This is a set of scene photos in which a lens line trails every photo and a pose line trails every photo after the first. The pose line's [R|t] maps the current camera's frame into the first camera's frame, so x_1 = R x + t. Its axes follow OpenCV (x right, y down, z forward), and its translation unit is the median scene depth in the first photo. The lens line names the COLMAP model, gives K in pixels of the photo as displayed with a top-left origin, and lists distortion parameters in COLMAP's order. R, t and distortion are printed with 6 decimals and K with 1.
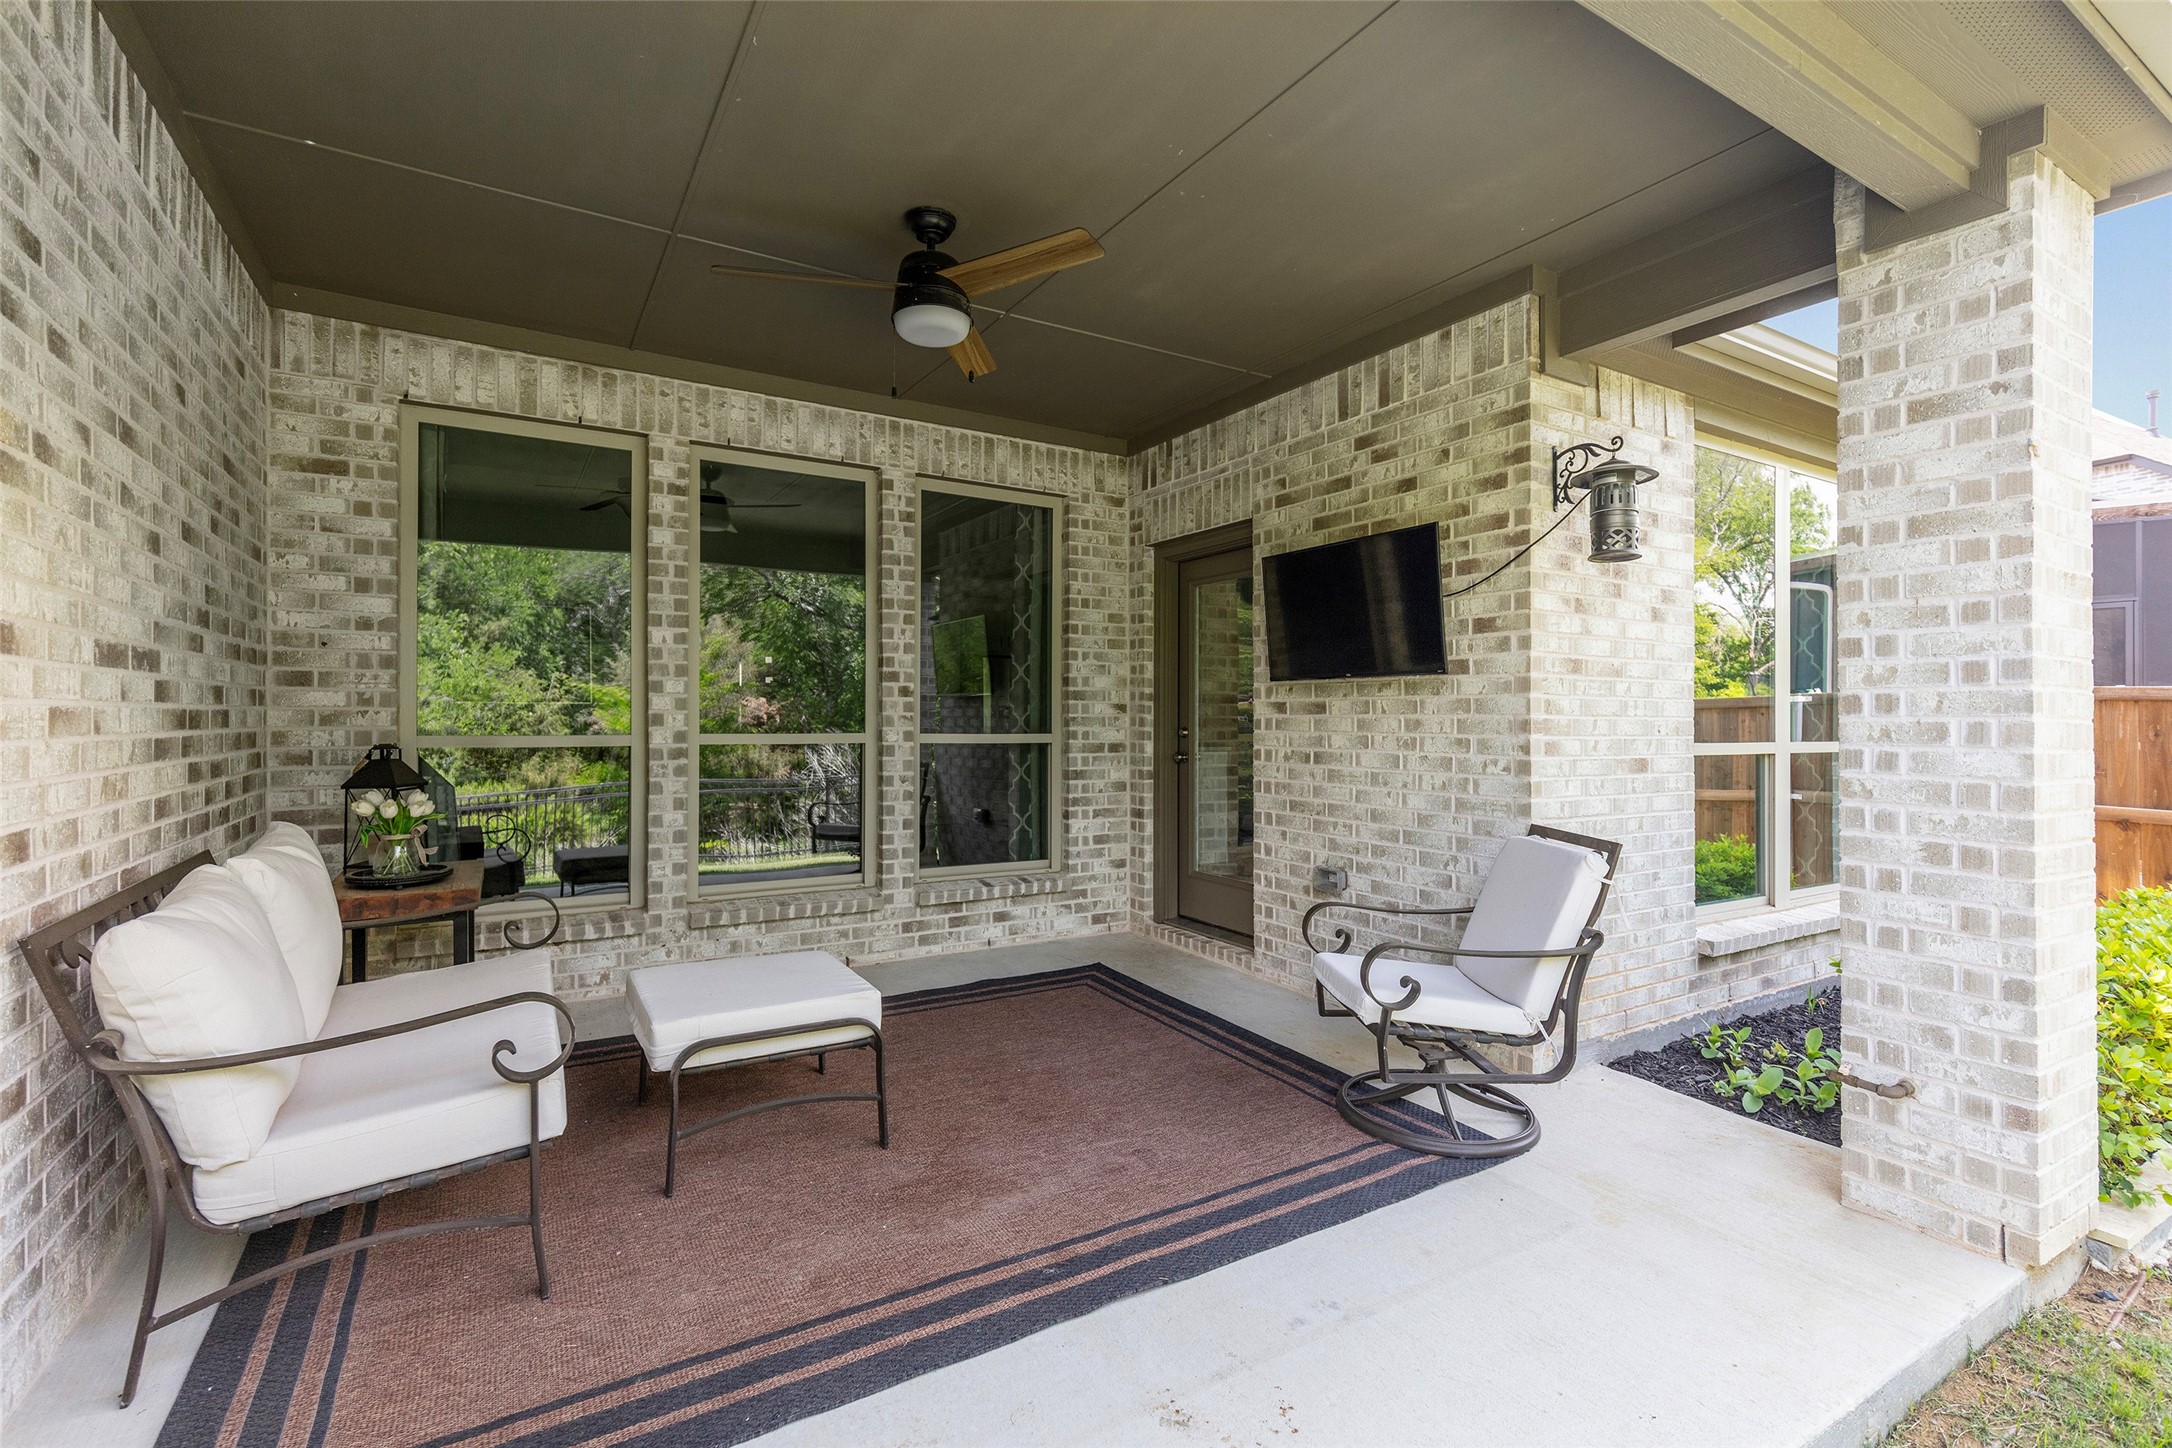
lens RADIAL K [[983.7, 0, 1090.4], [0, 983.7, 718.1], [0, 0, 1]] dist [-0.002705, -0.000216]
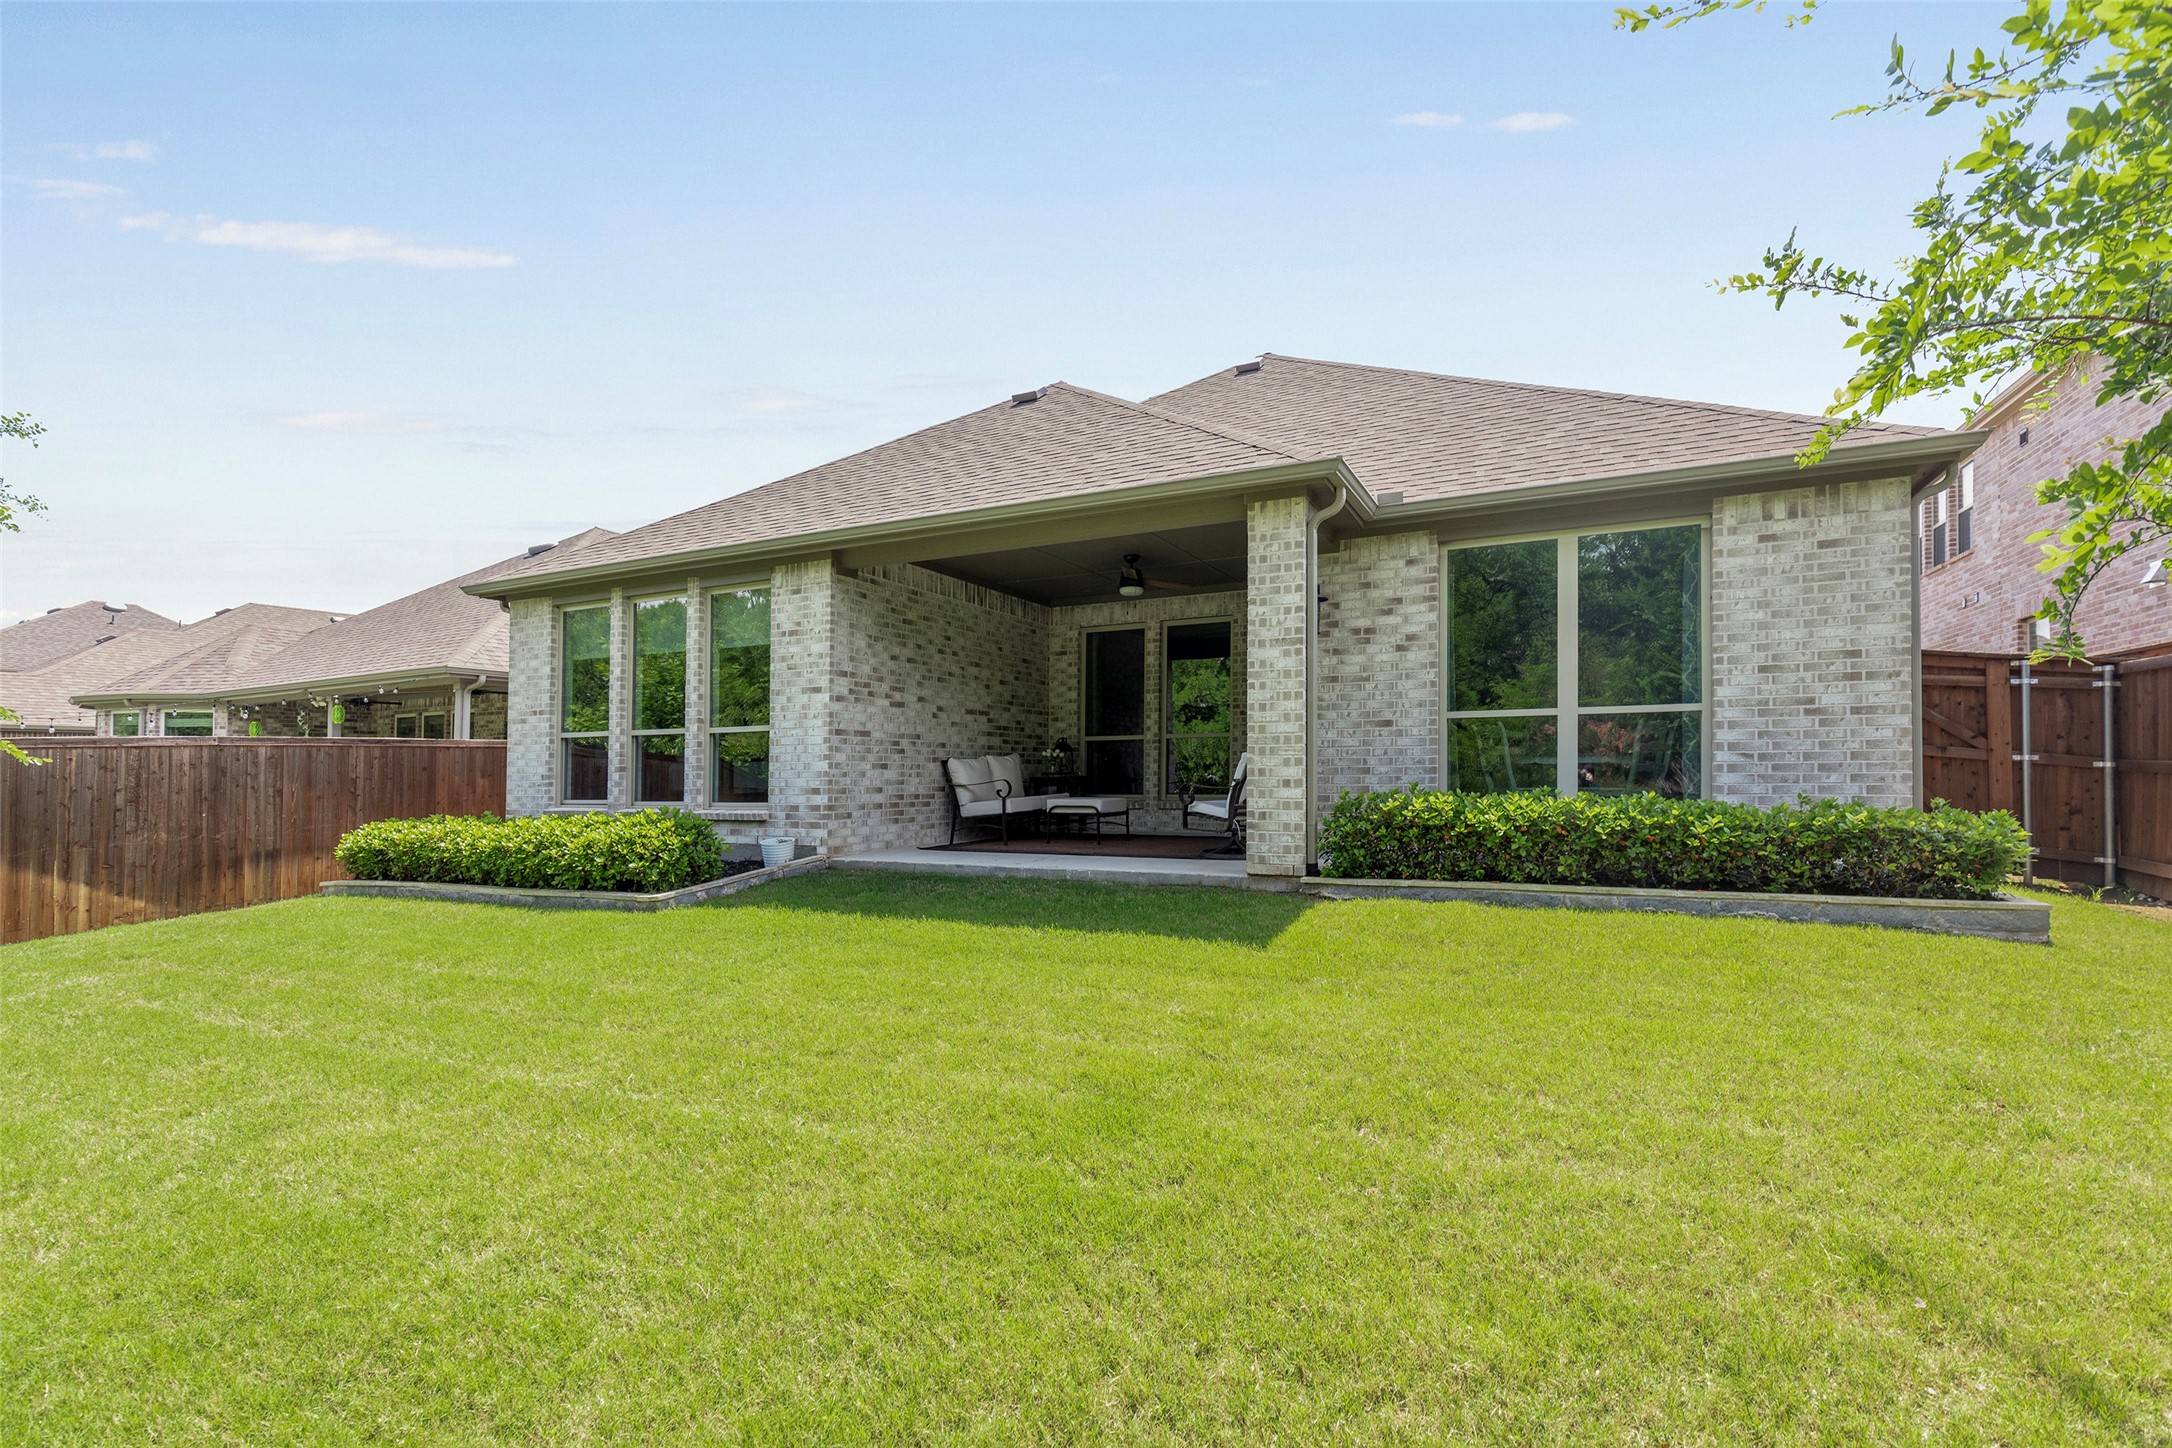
lens RADIAL K [[983.7, 0, 1088.5], [0, 983.7, 738.2], [0, 0, 1]] dist [-0.002705, -0.000216]
pose [[0.520251, -0.042891, -0.852936, 2.015209], [0.007810, 0.998935, -0.045469, 0.170207], [0.853978, 0.016993, 0.520032, -0.599542]]
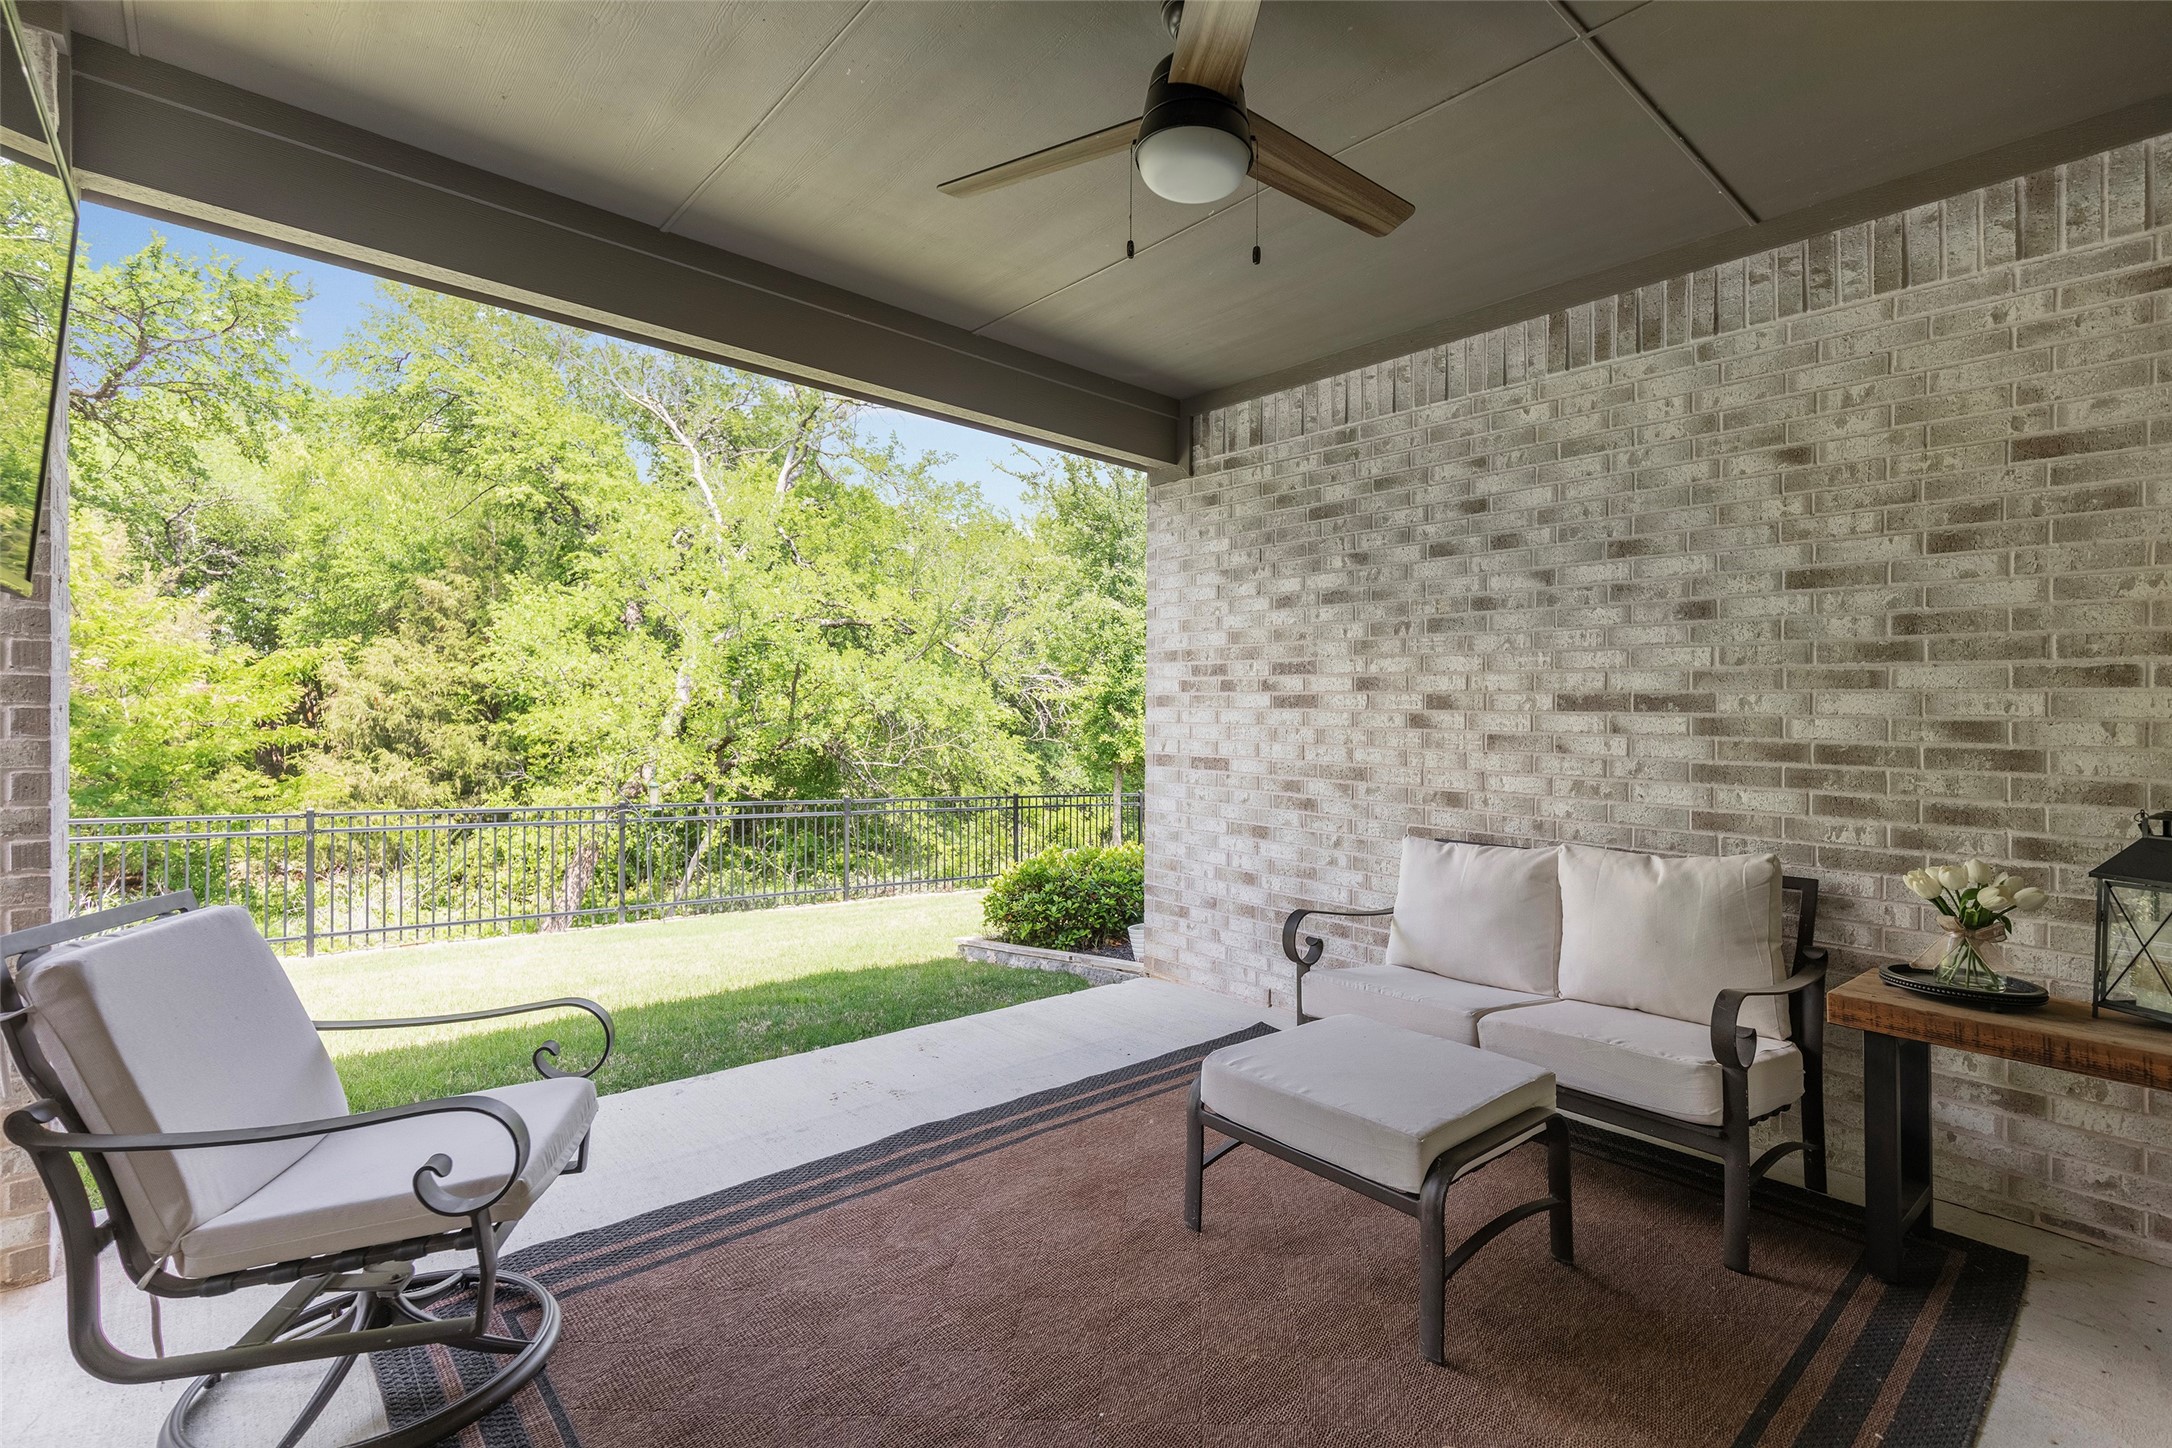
lens RADIAL K [[983.7, 0, 1087.6], [0, 983.7, 723.8], [0, 0, 1]] dist [-0.002705, -0.000216]
pose [[-0.985660, -0.037388, -0.164552, 0.019553], [-0.037576, 0.999292, -0.001970, 0.000936], [0.164509, 0.004241, -0.986367, 1.418234]]
